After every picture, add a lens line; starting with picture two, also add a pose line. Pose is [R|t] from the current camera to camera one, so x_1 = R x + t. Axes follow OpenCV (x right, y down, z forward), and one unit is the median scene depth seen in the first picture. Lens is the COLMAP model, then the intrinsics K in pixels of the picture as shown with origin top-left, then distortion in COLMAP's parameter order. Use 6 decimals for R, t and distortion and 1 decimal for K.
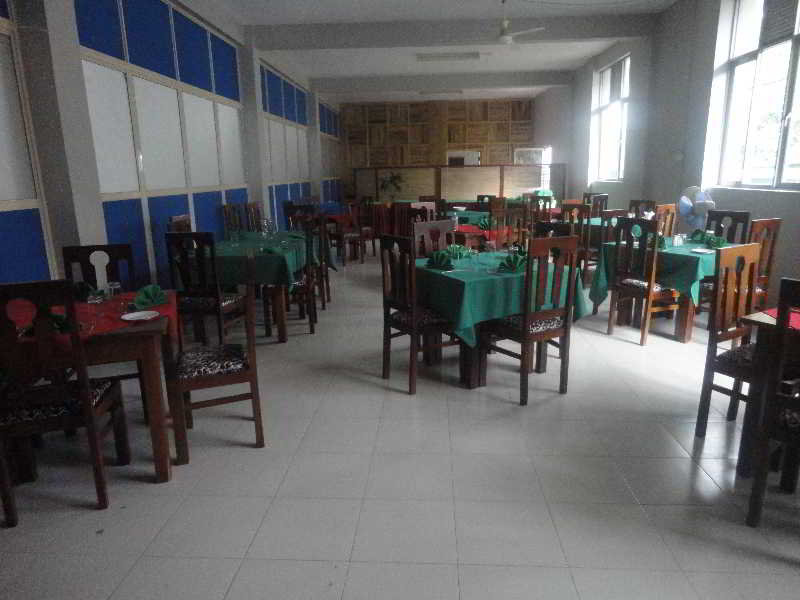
lens RADIAL K [[536.2, 0, 394.9], [0, 536.2, 300.3], [0, 0, 1]] dist [-0.001100, 0.000553]
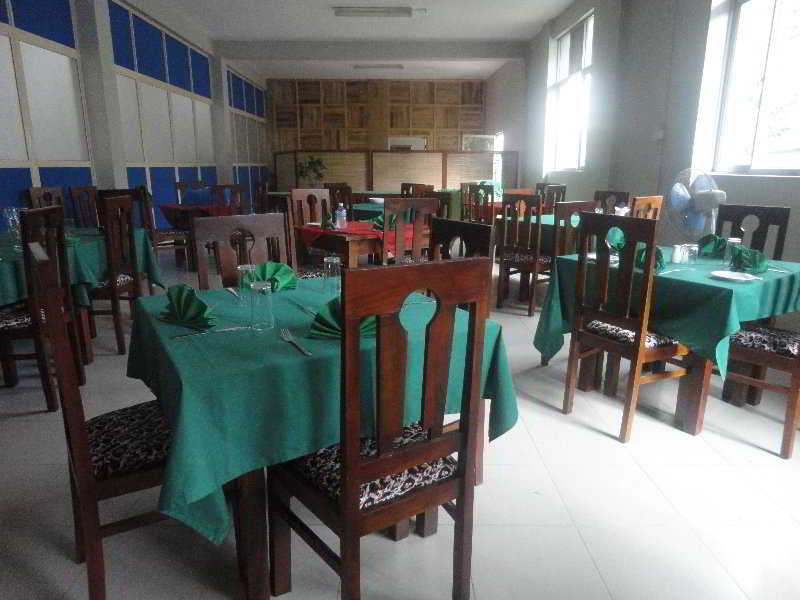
lens RADIAL K [[536.2, 0, 394.9], [0, 536.2, 300.3], [0, 0, 1]] dist [-0.001100, 0.000553]
pose [[0.997510, 0.003360, 0.070446, 0.118171], [-0.003984, 0.999954, 0.008722, -0.043999], [-0.070414, -0.008980, 0.997477, 0.296755]]
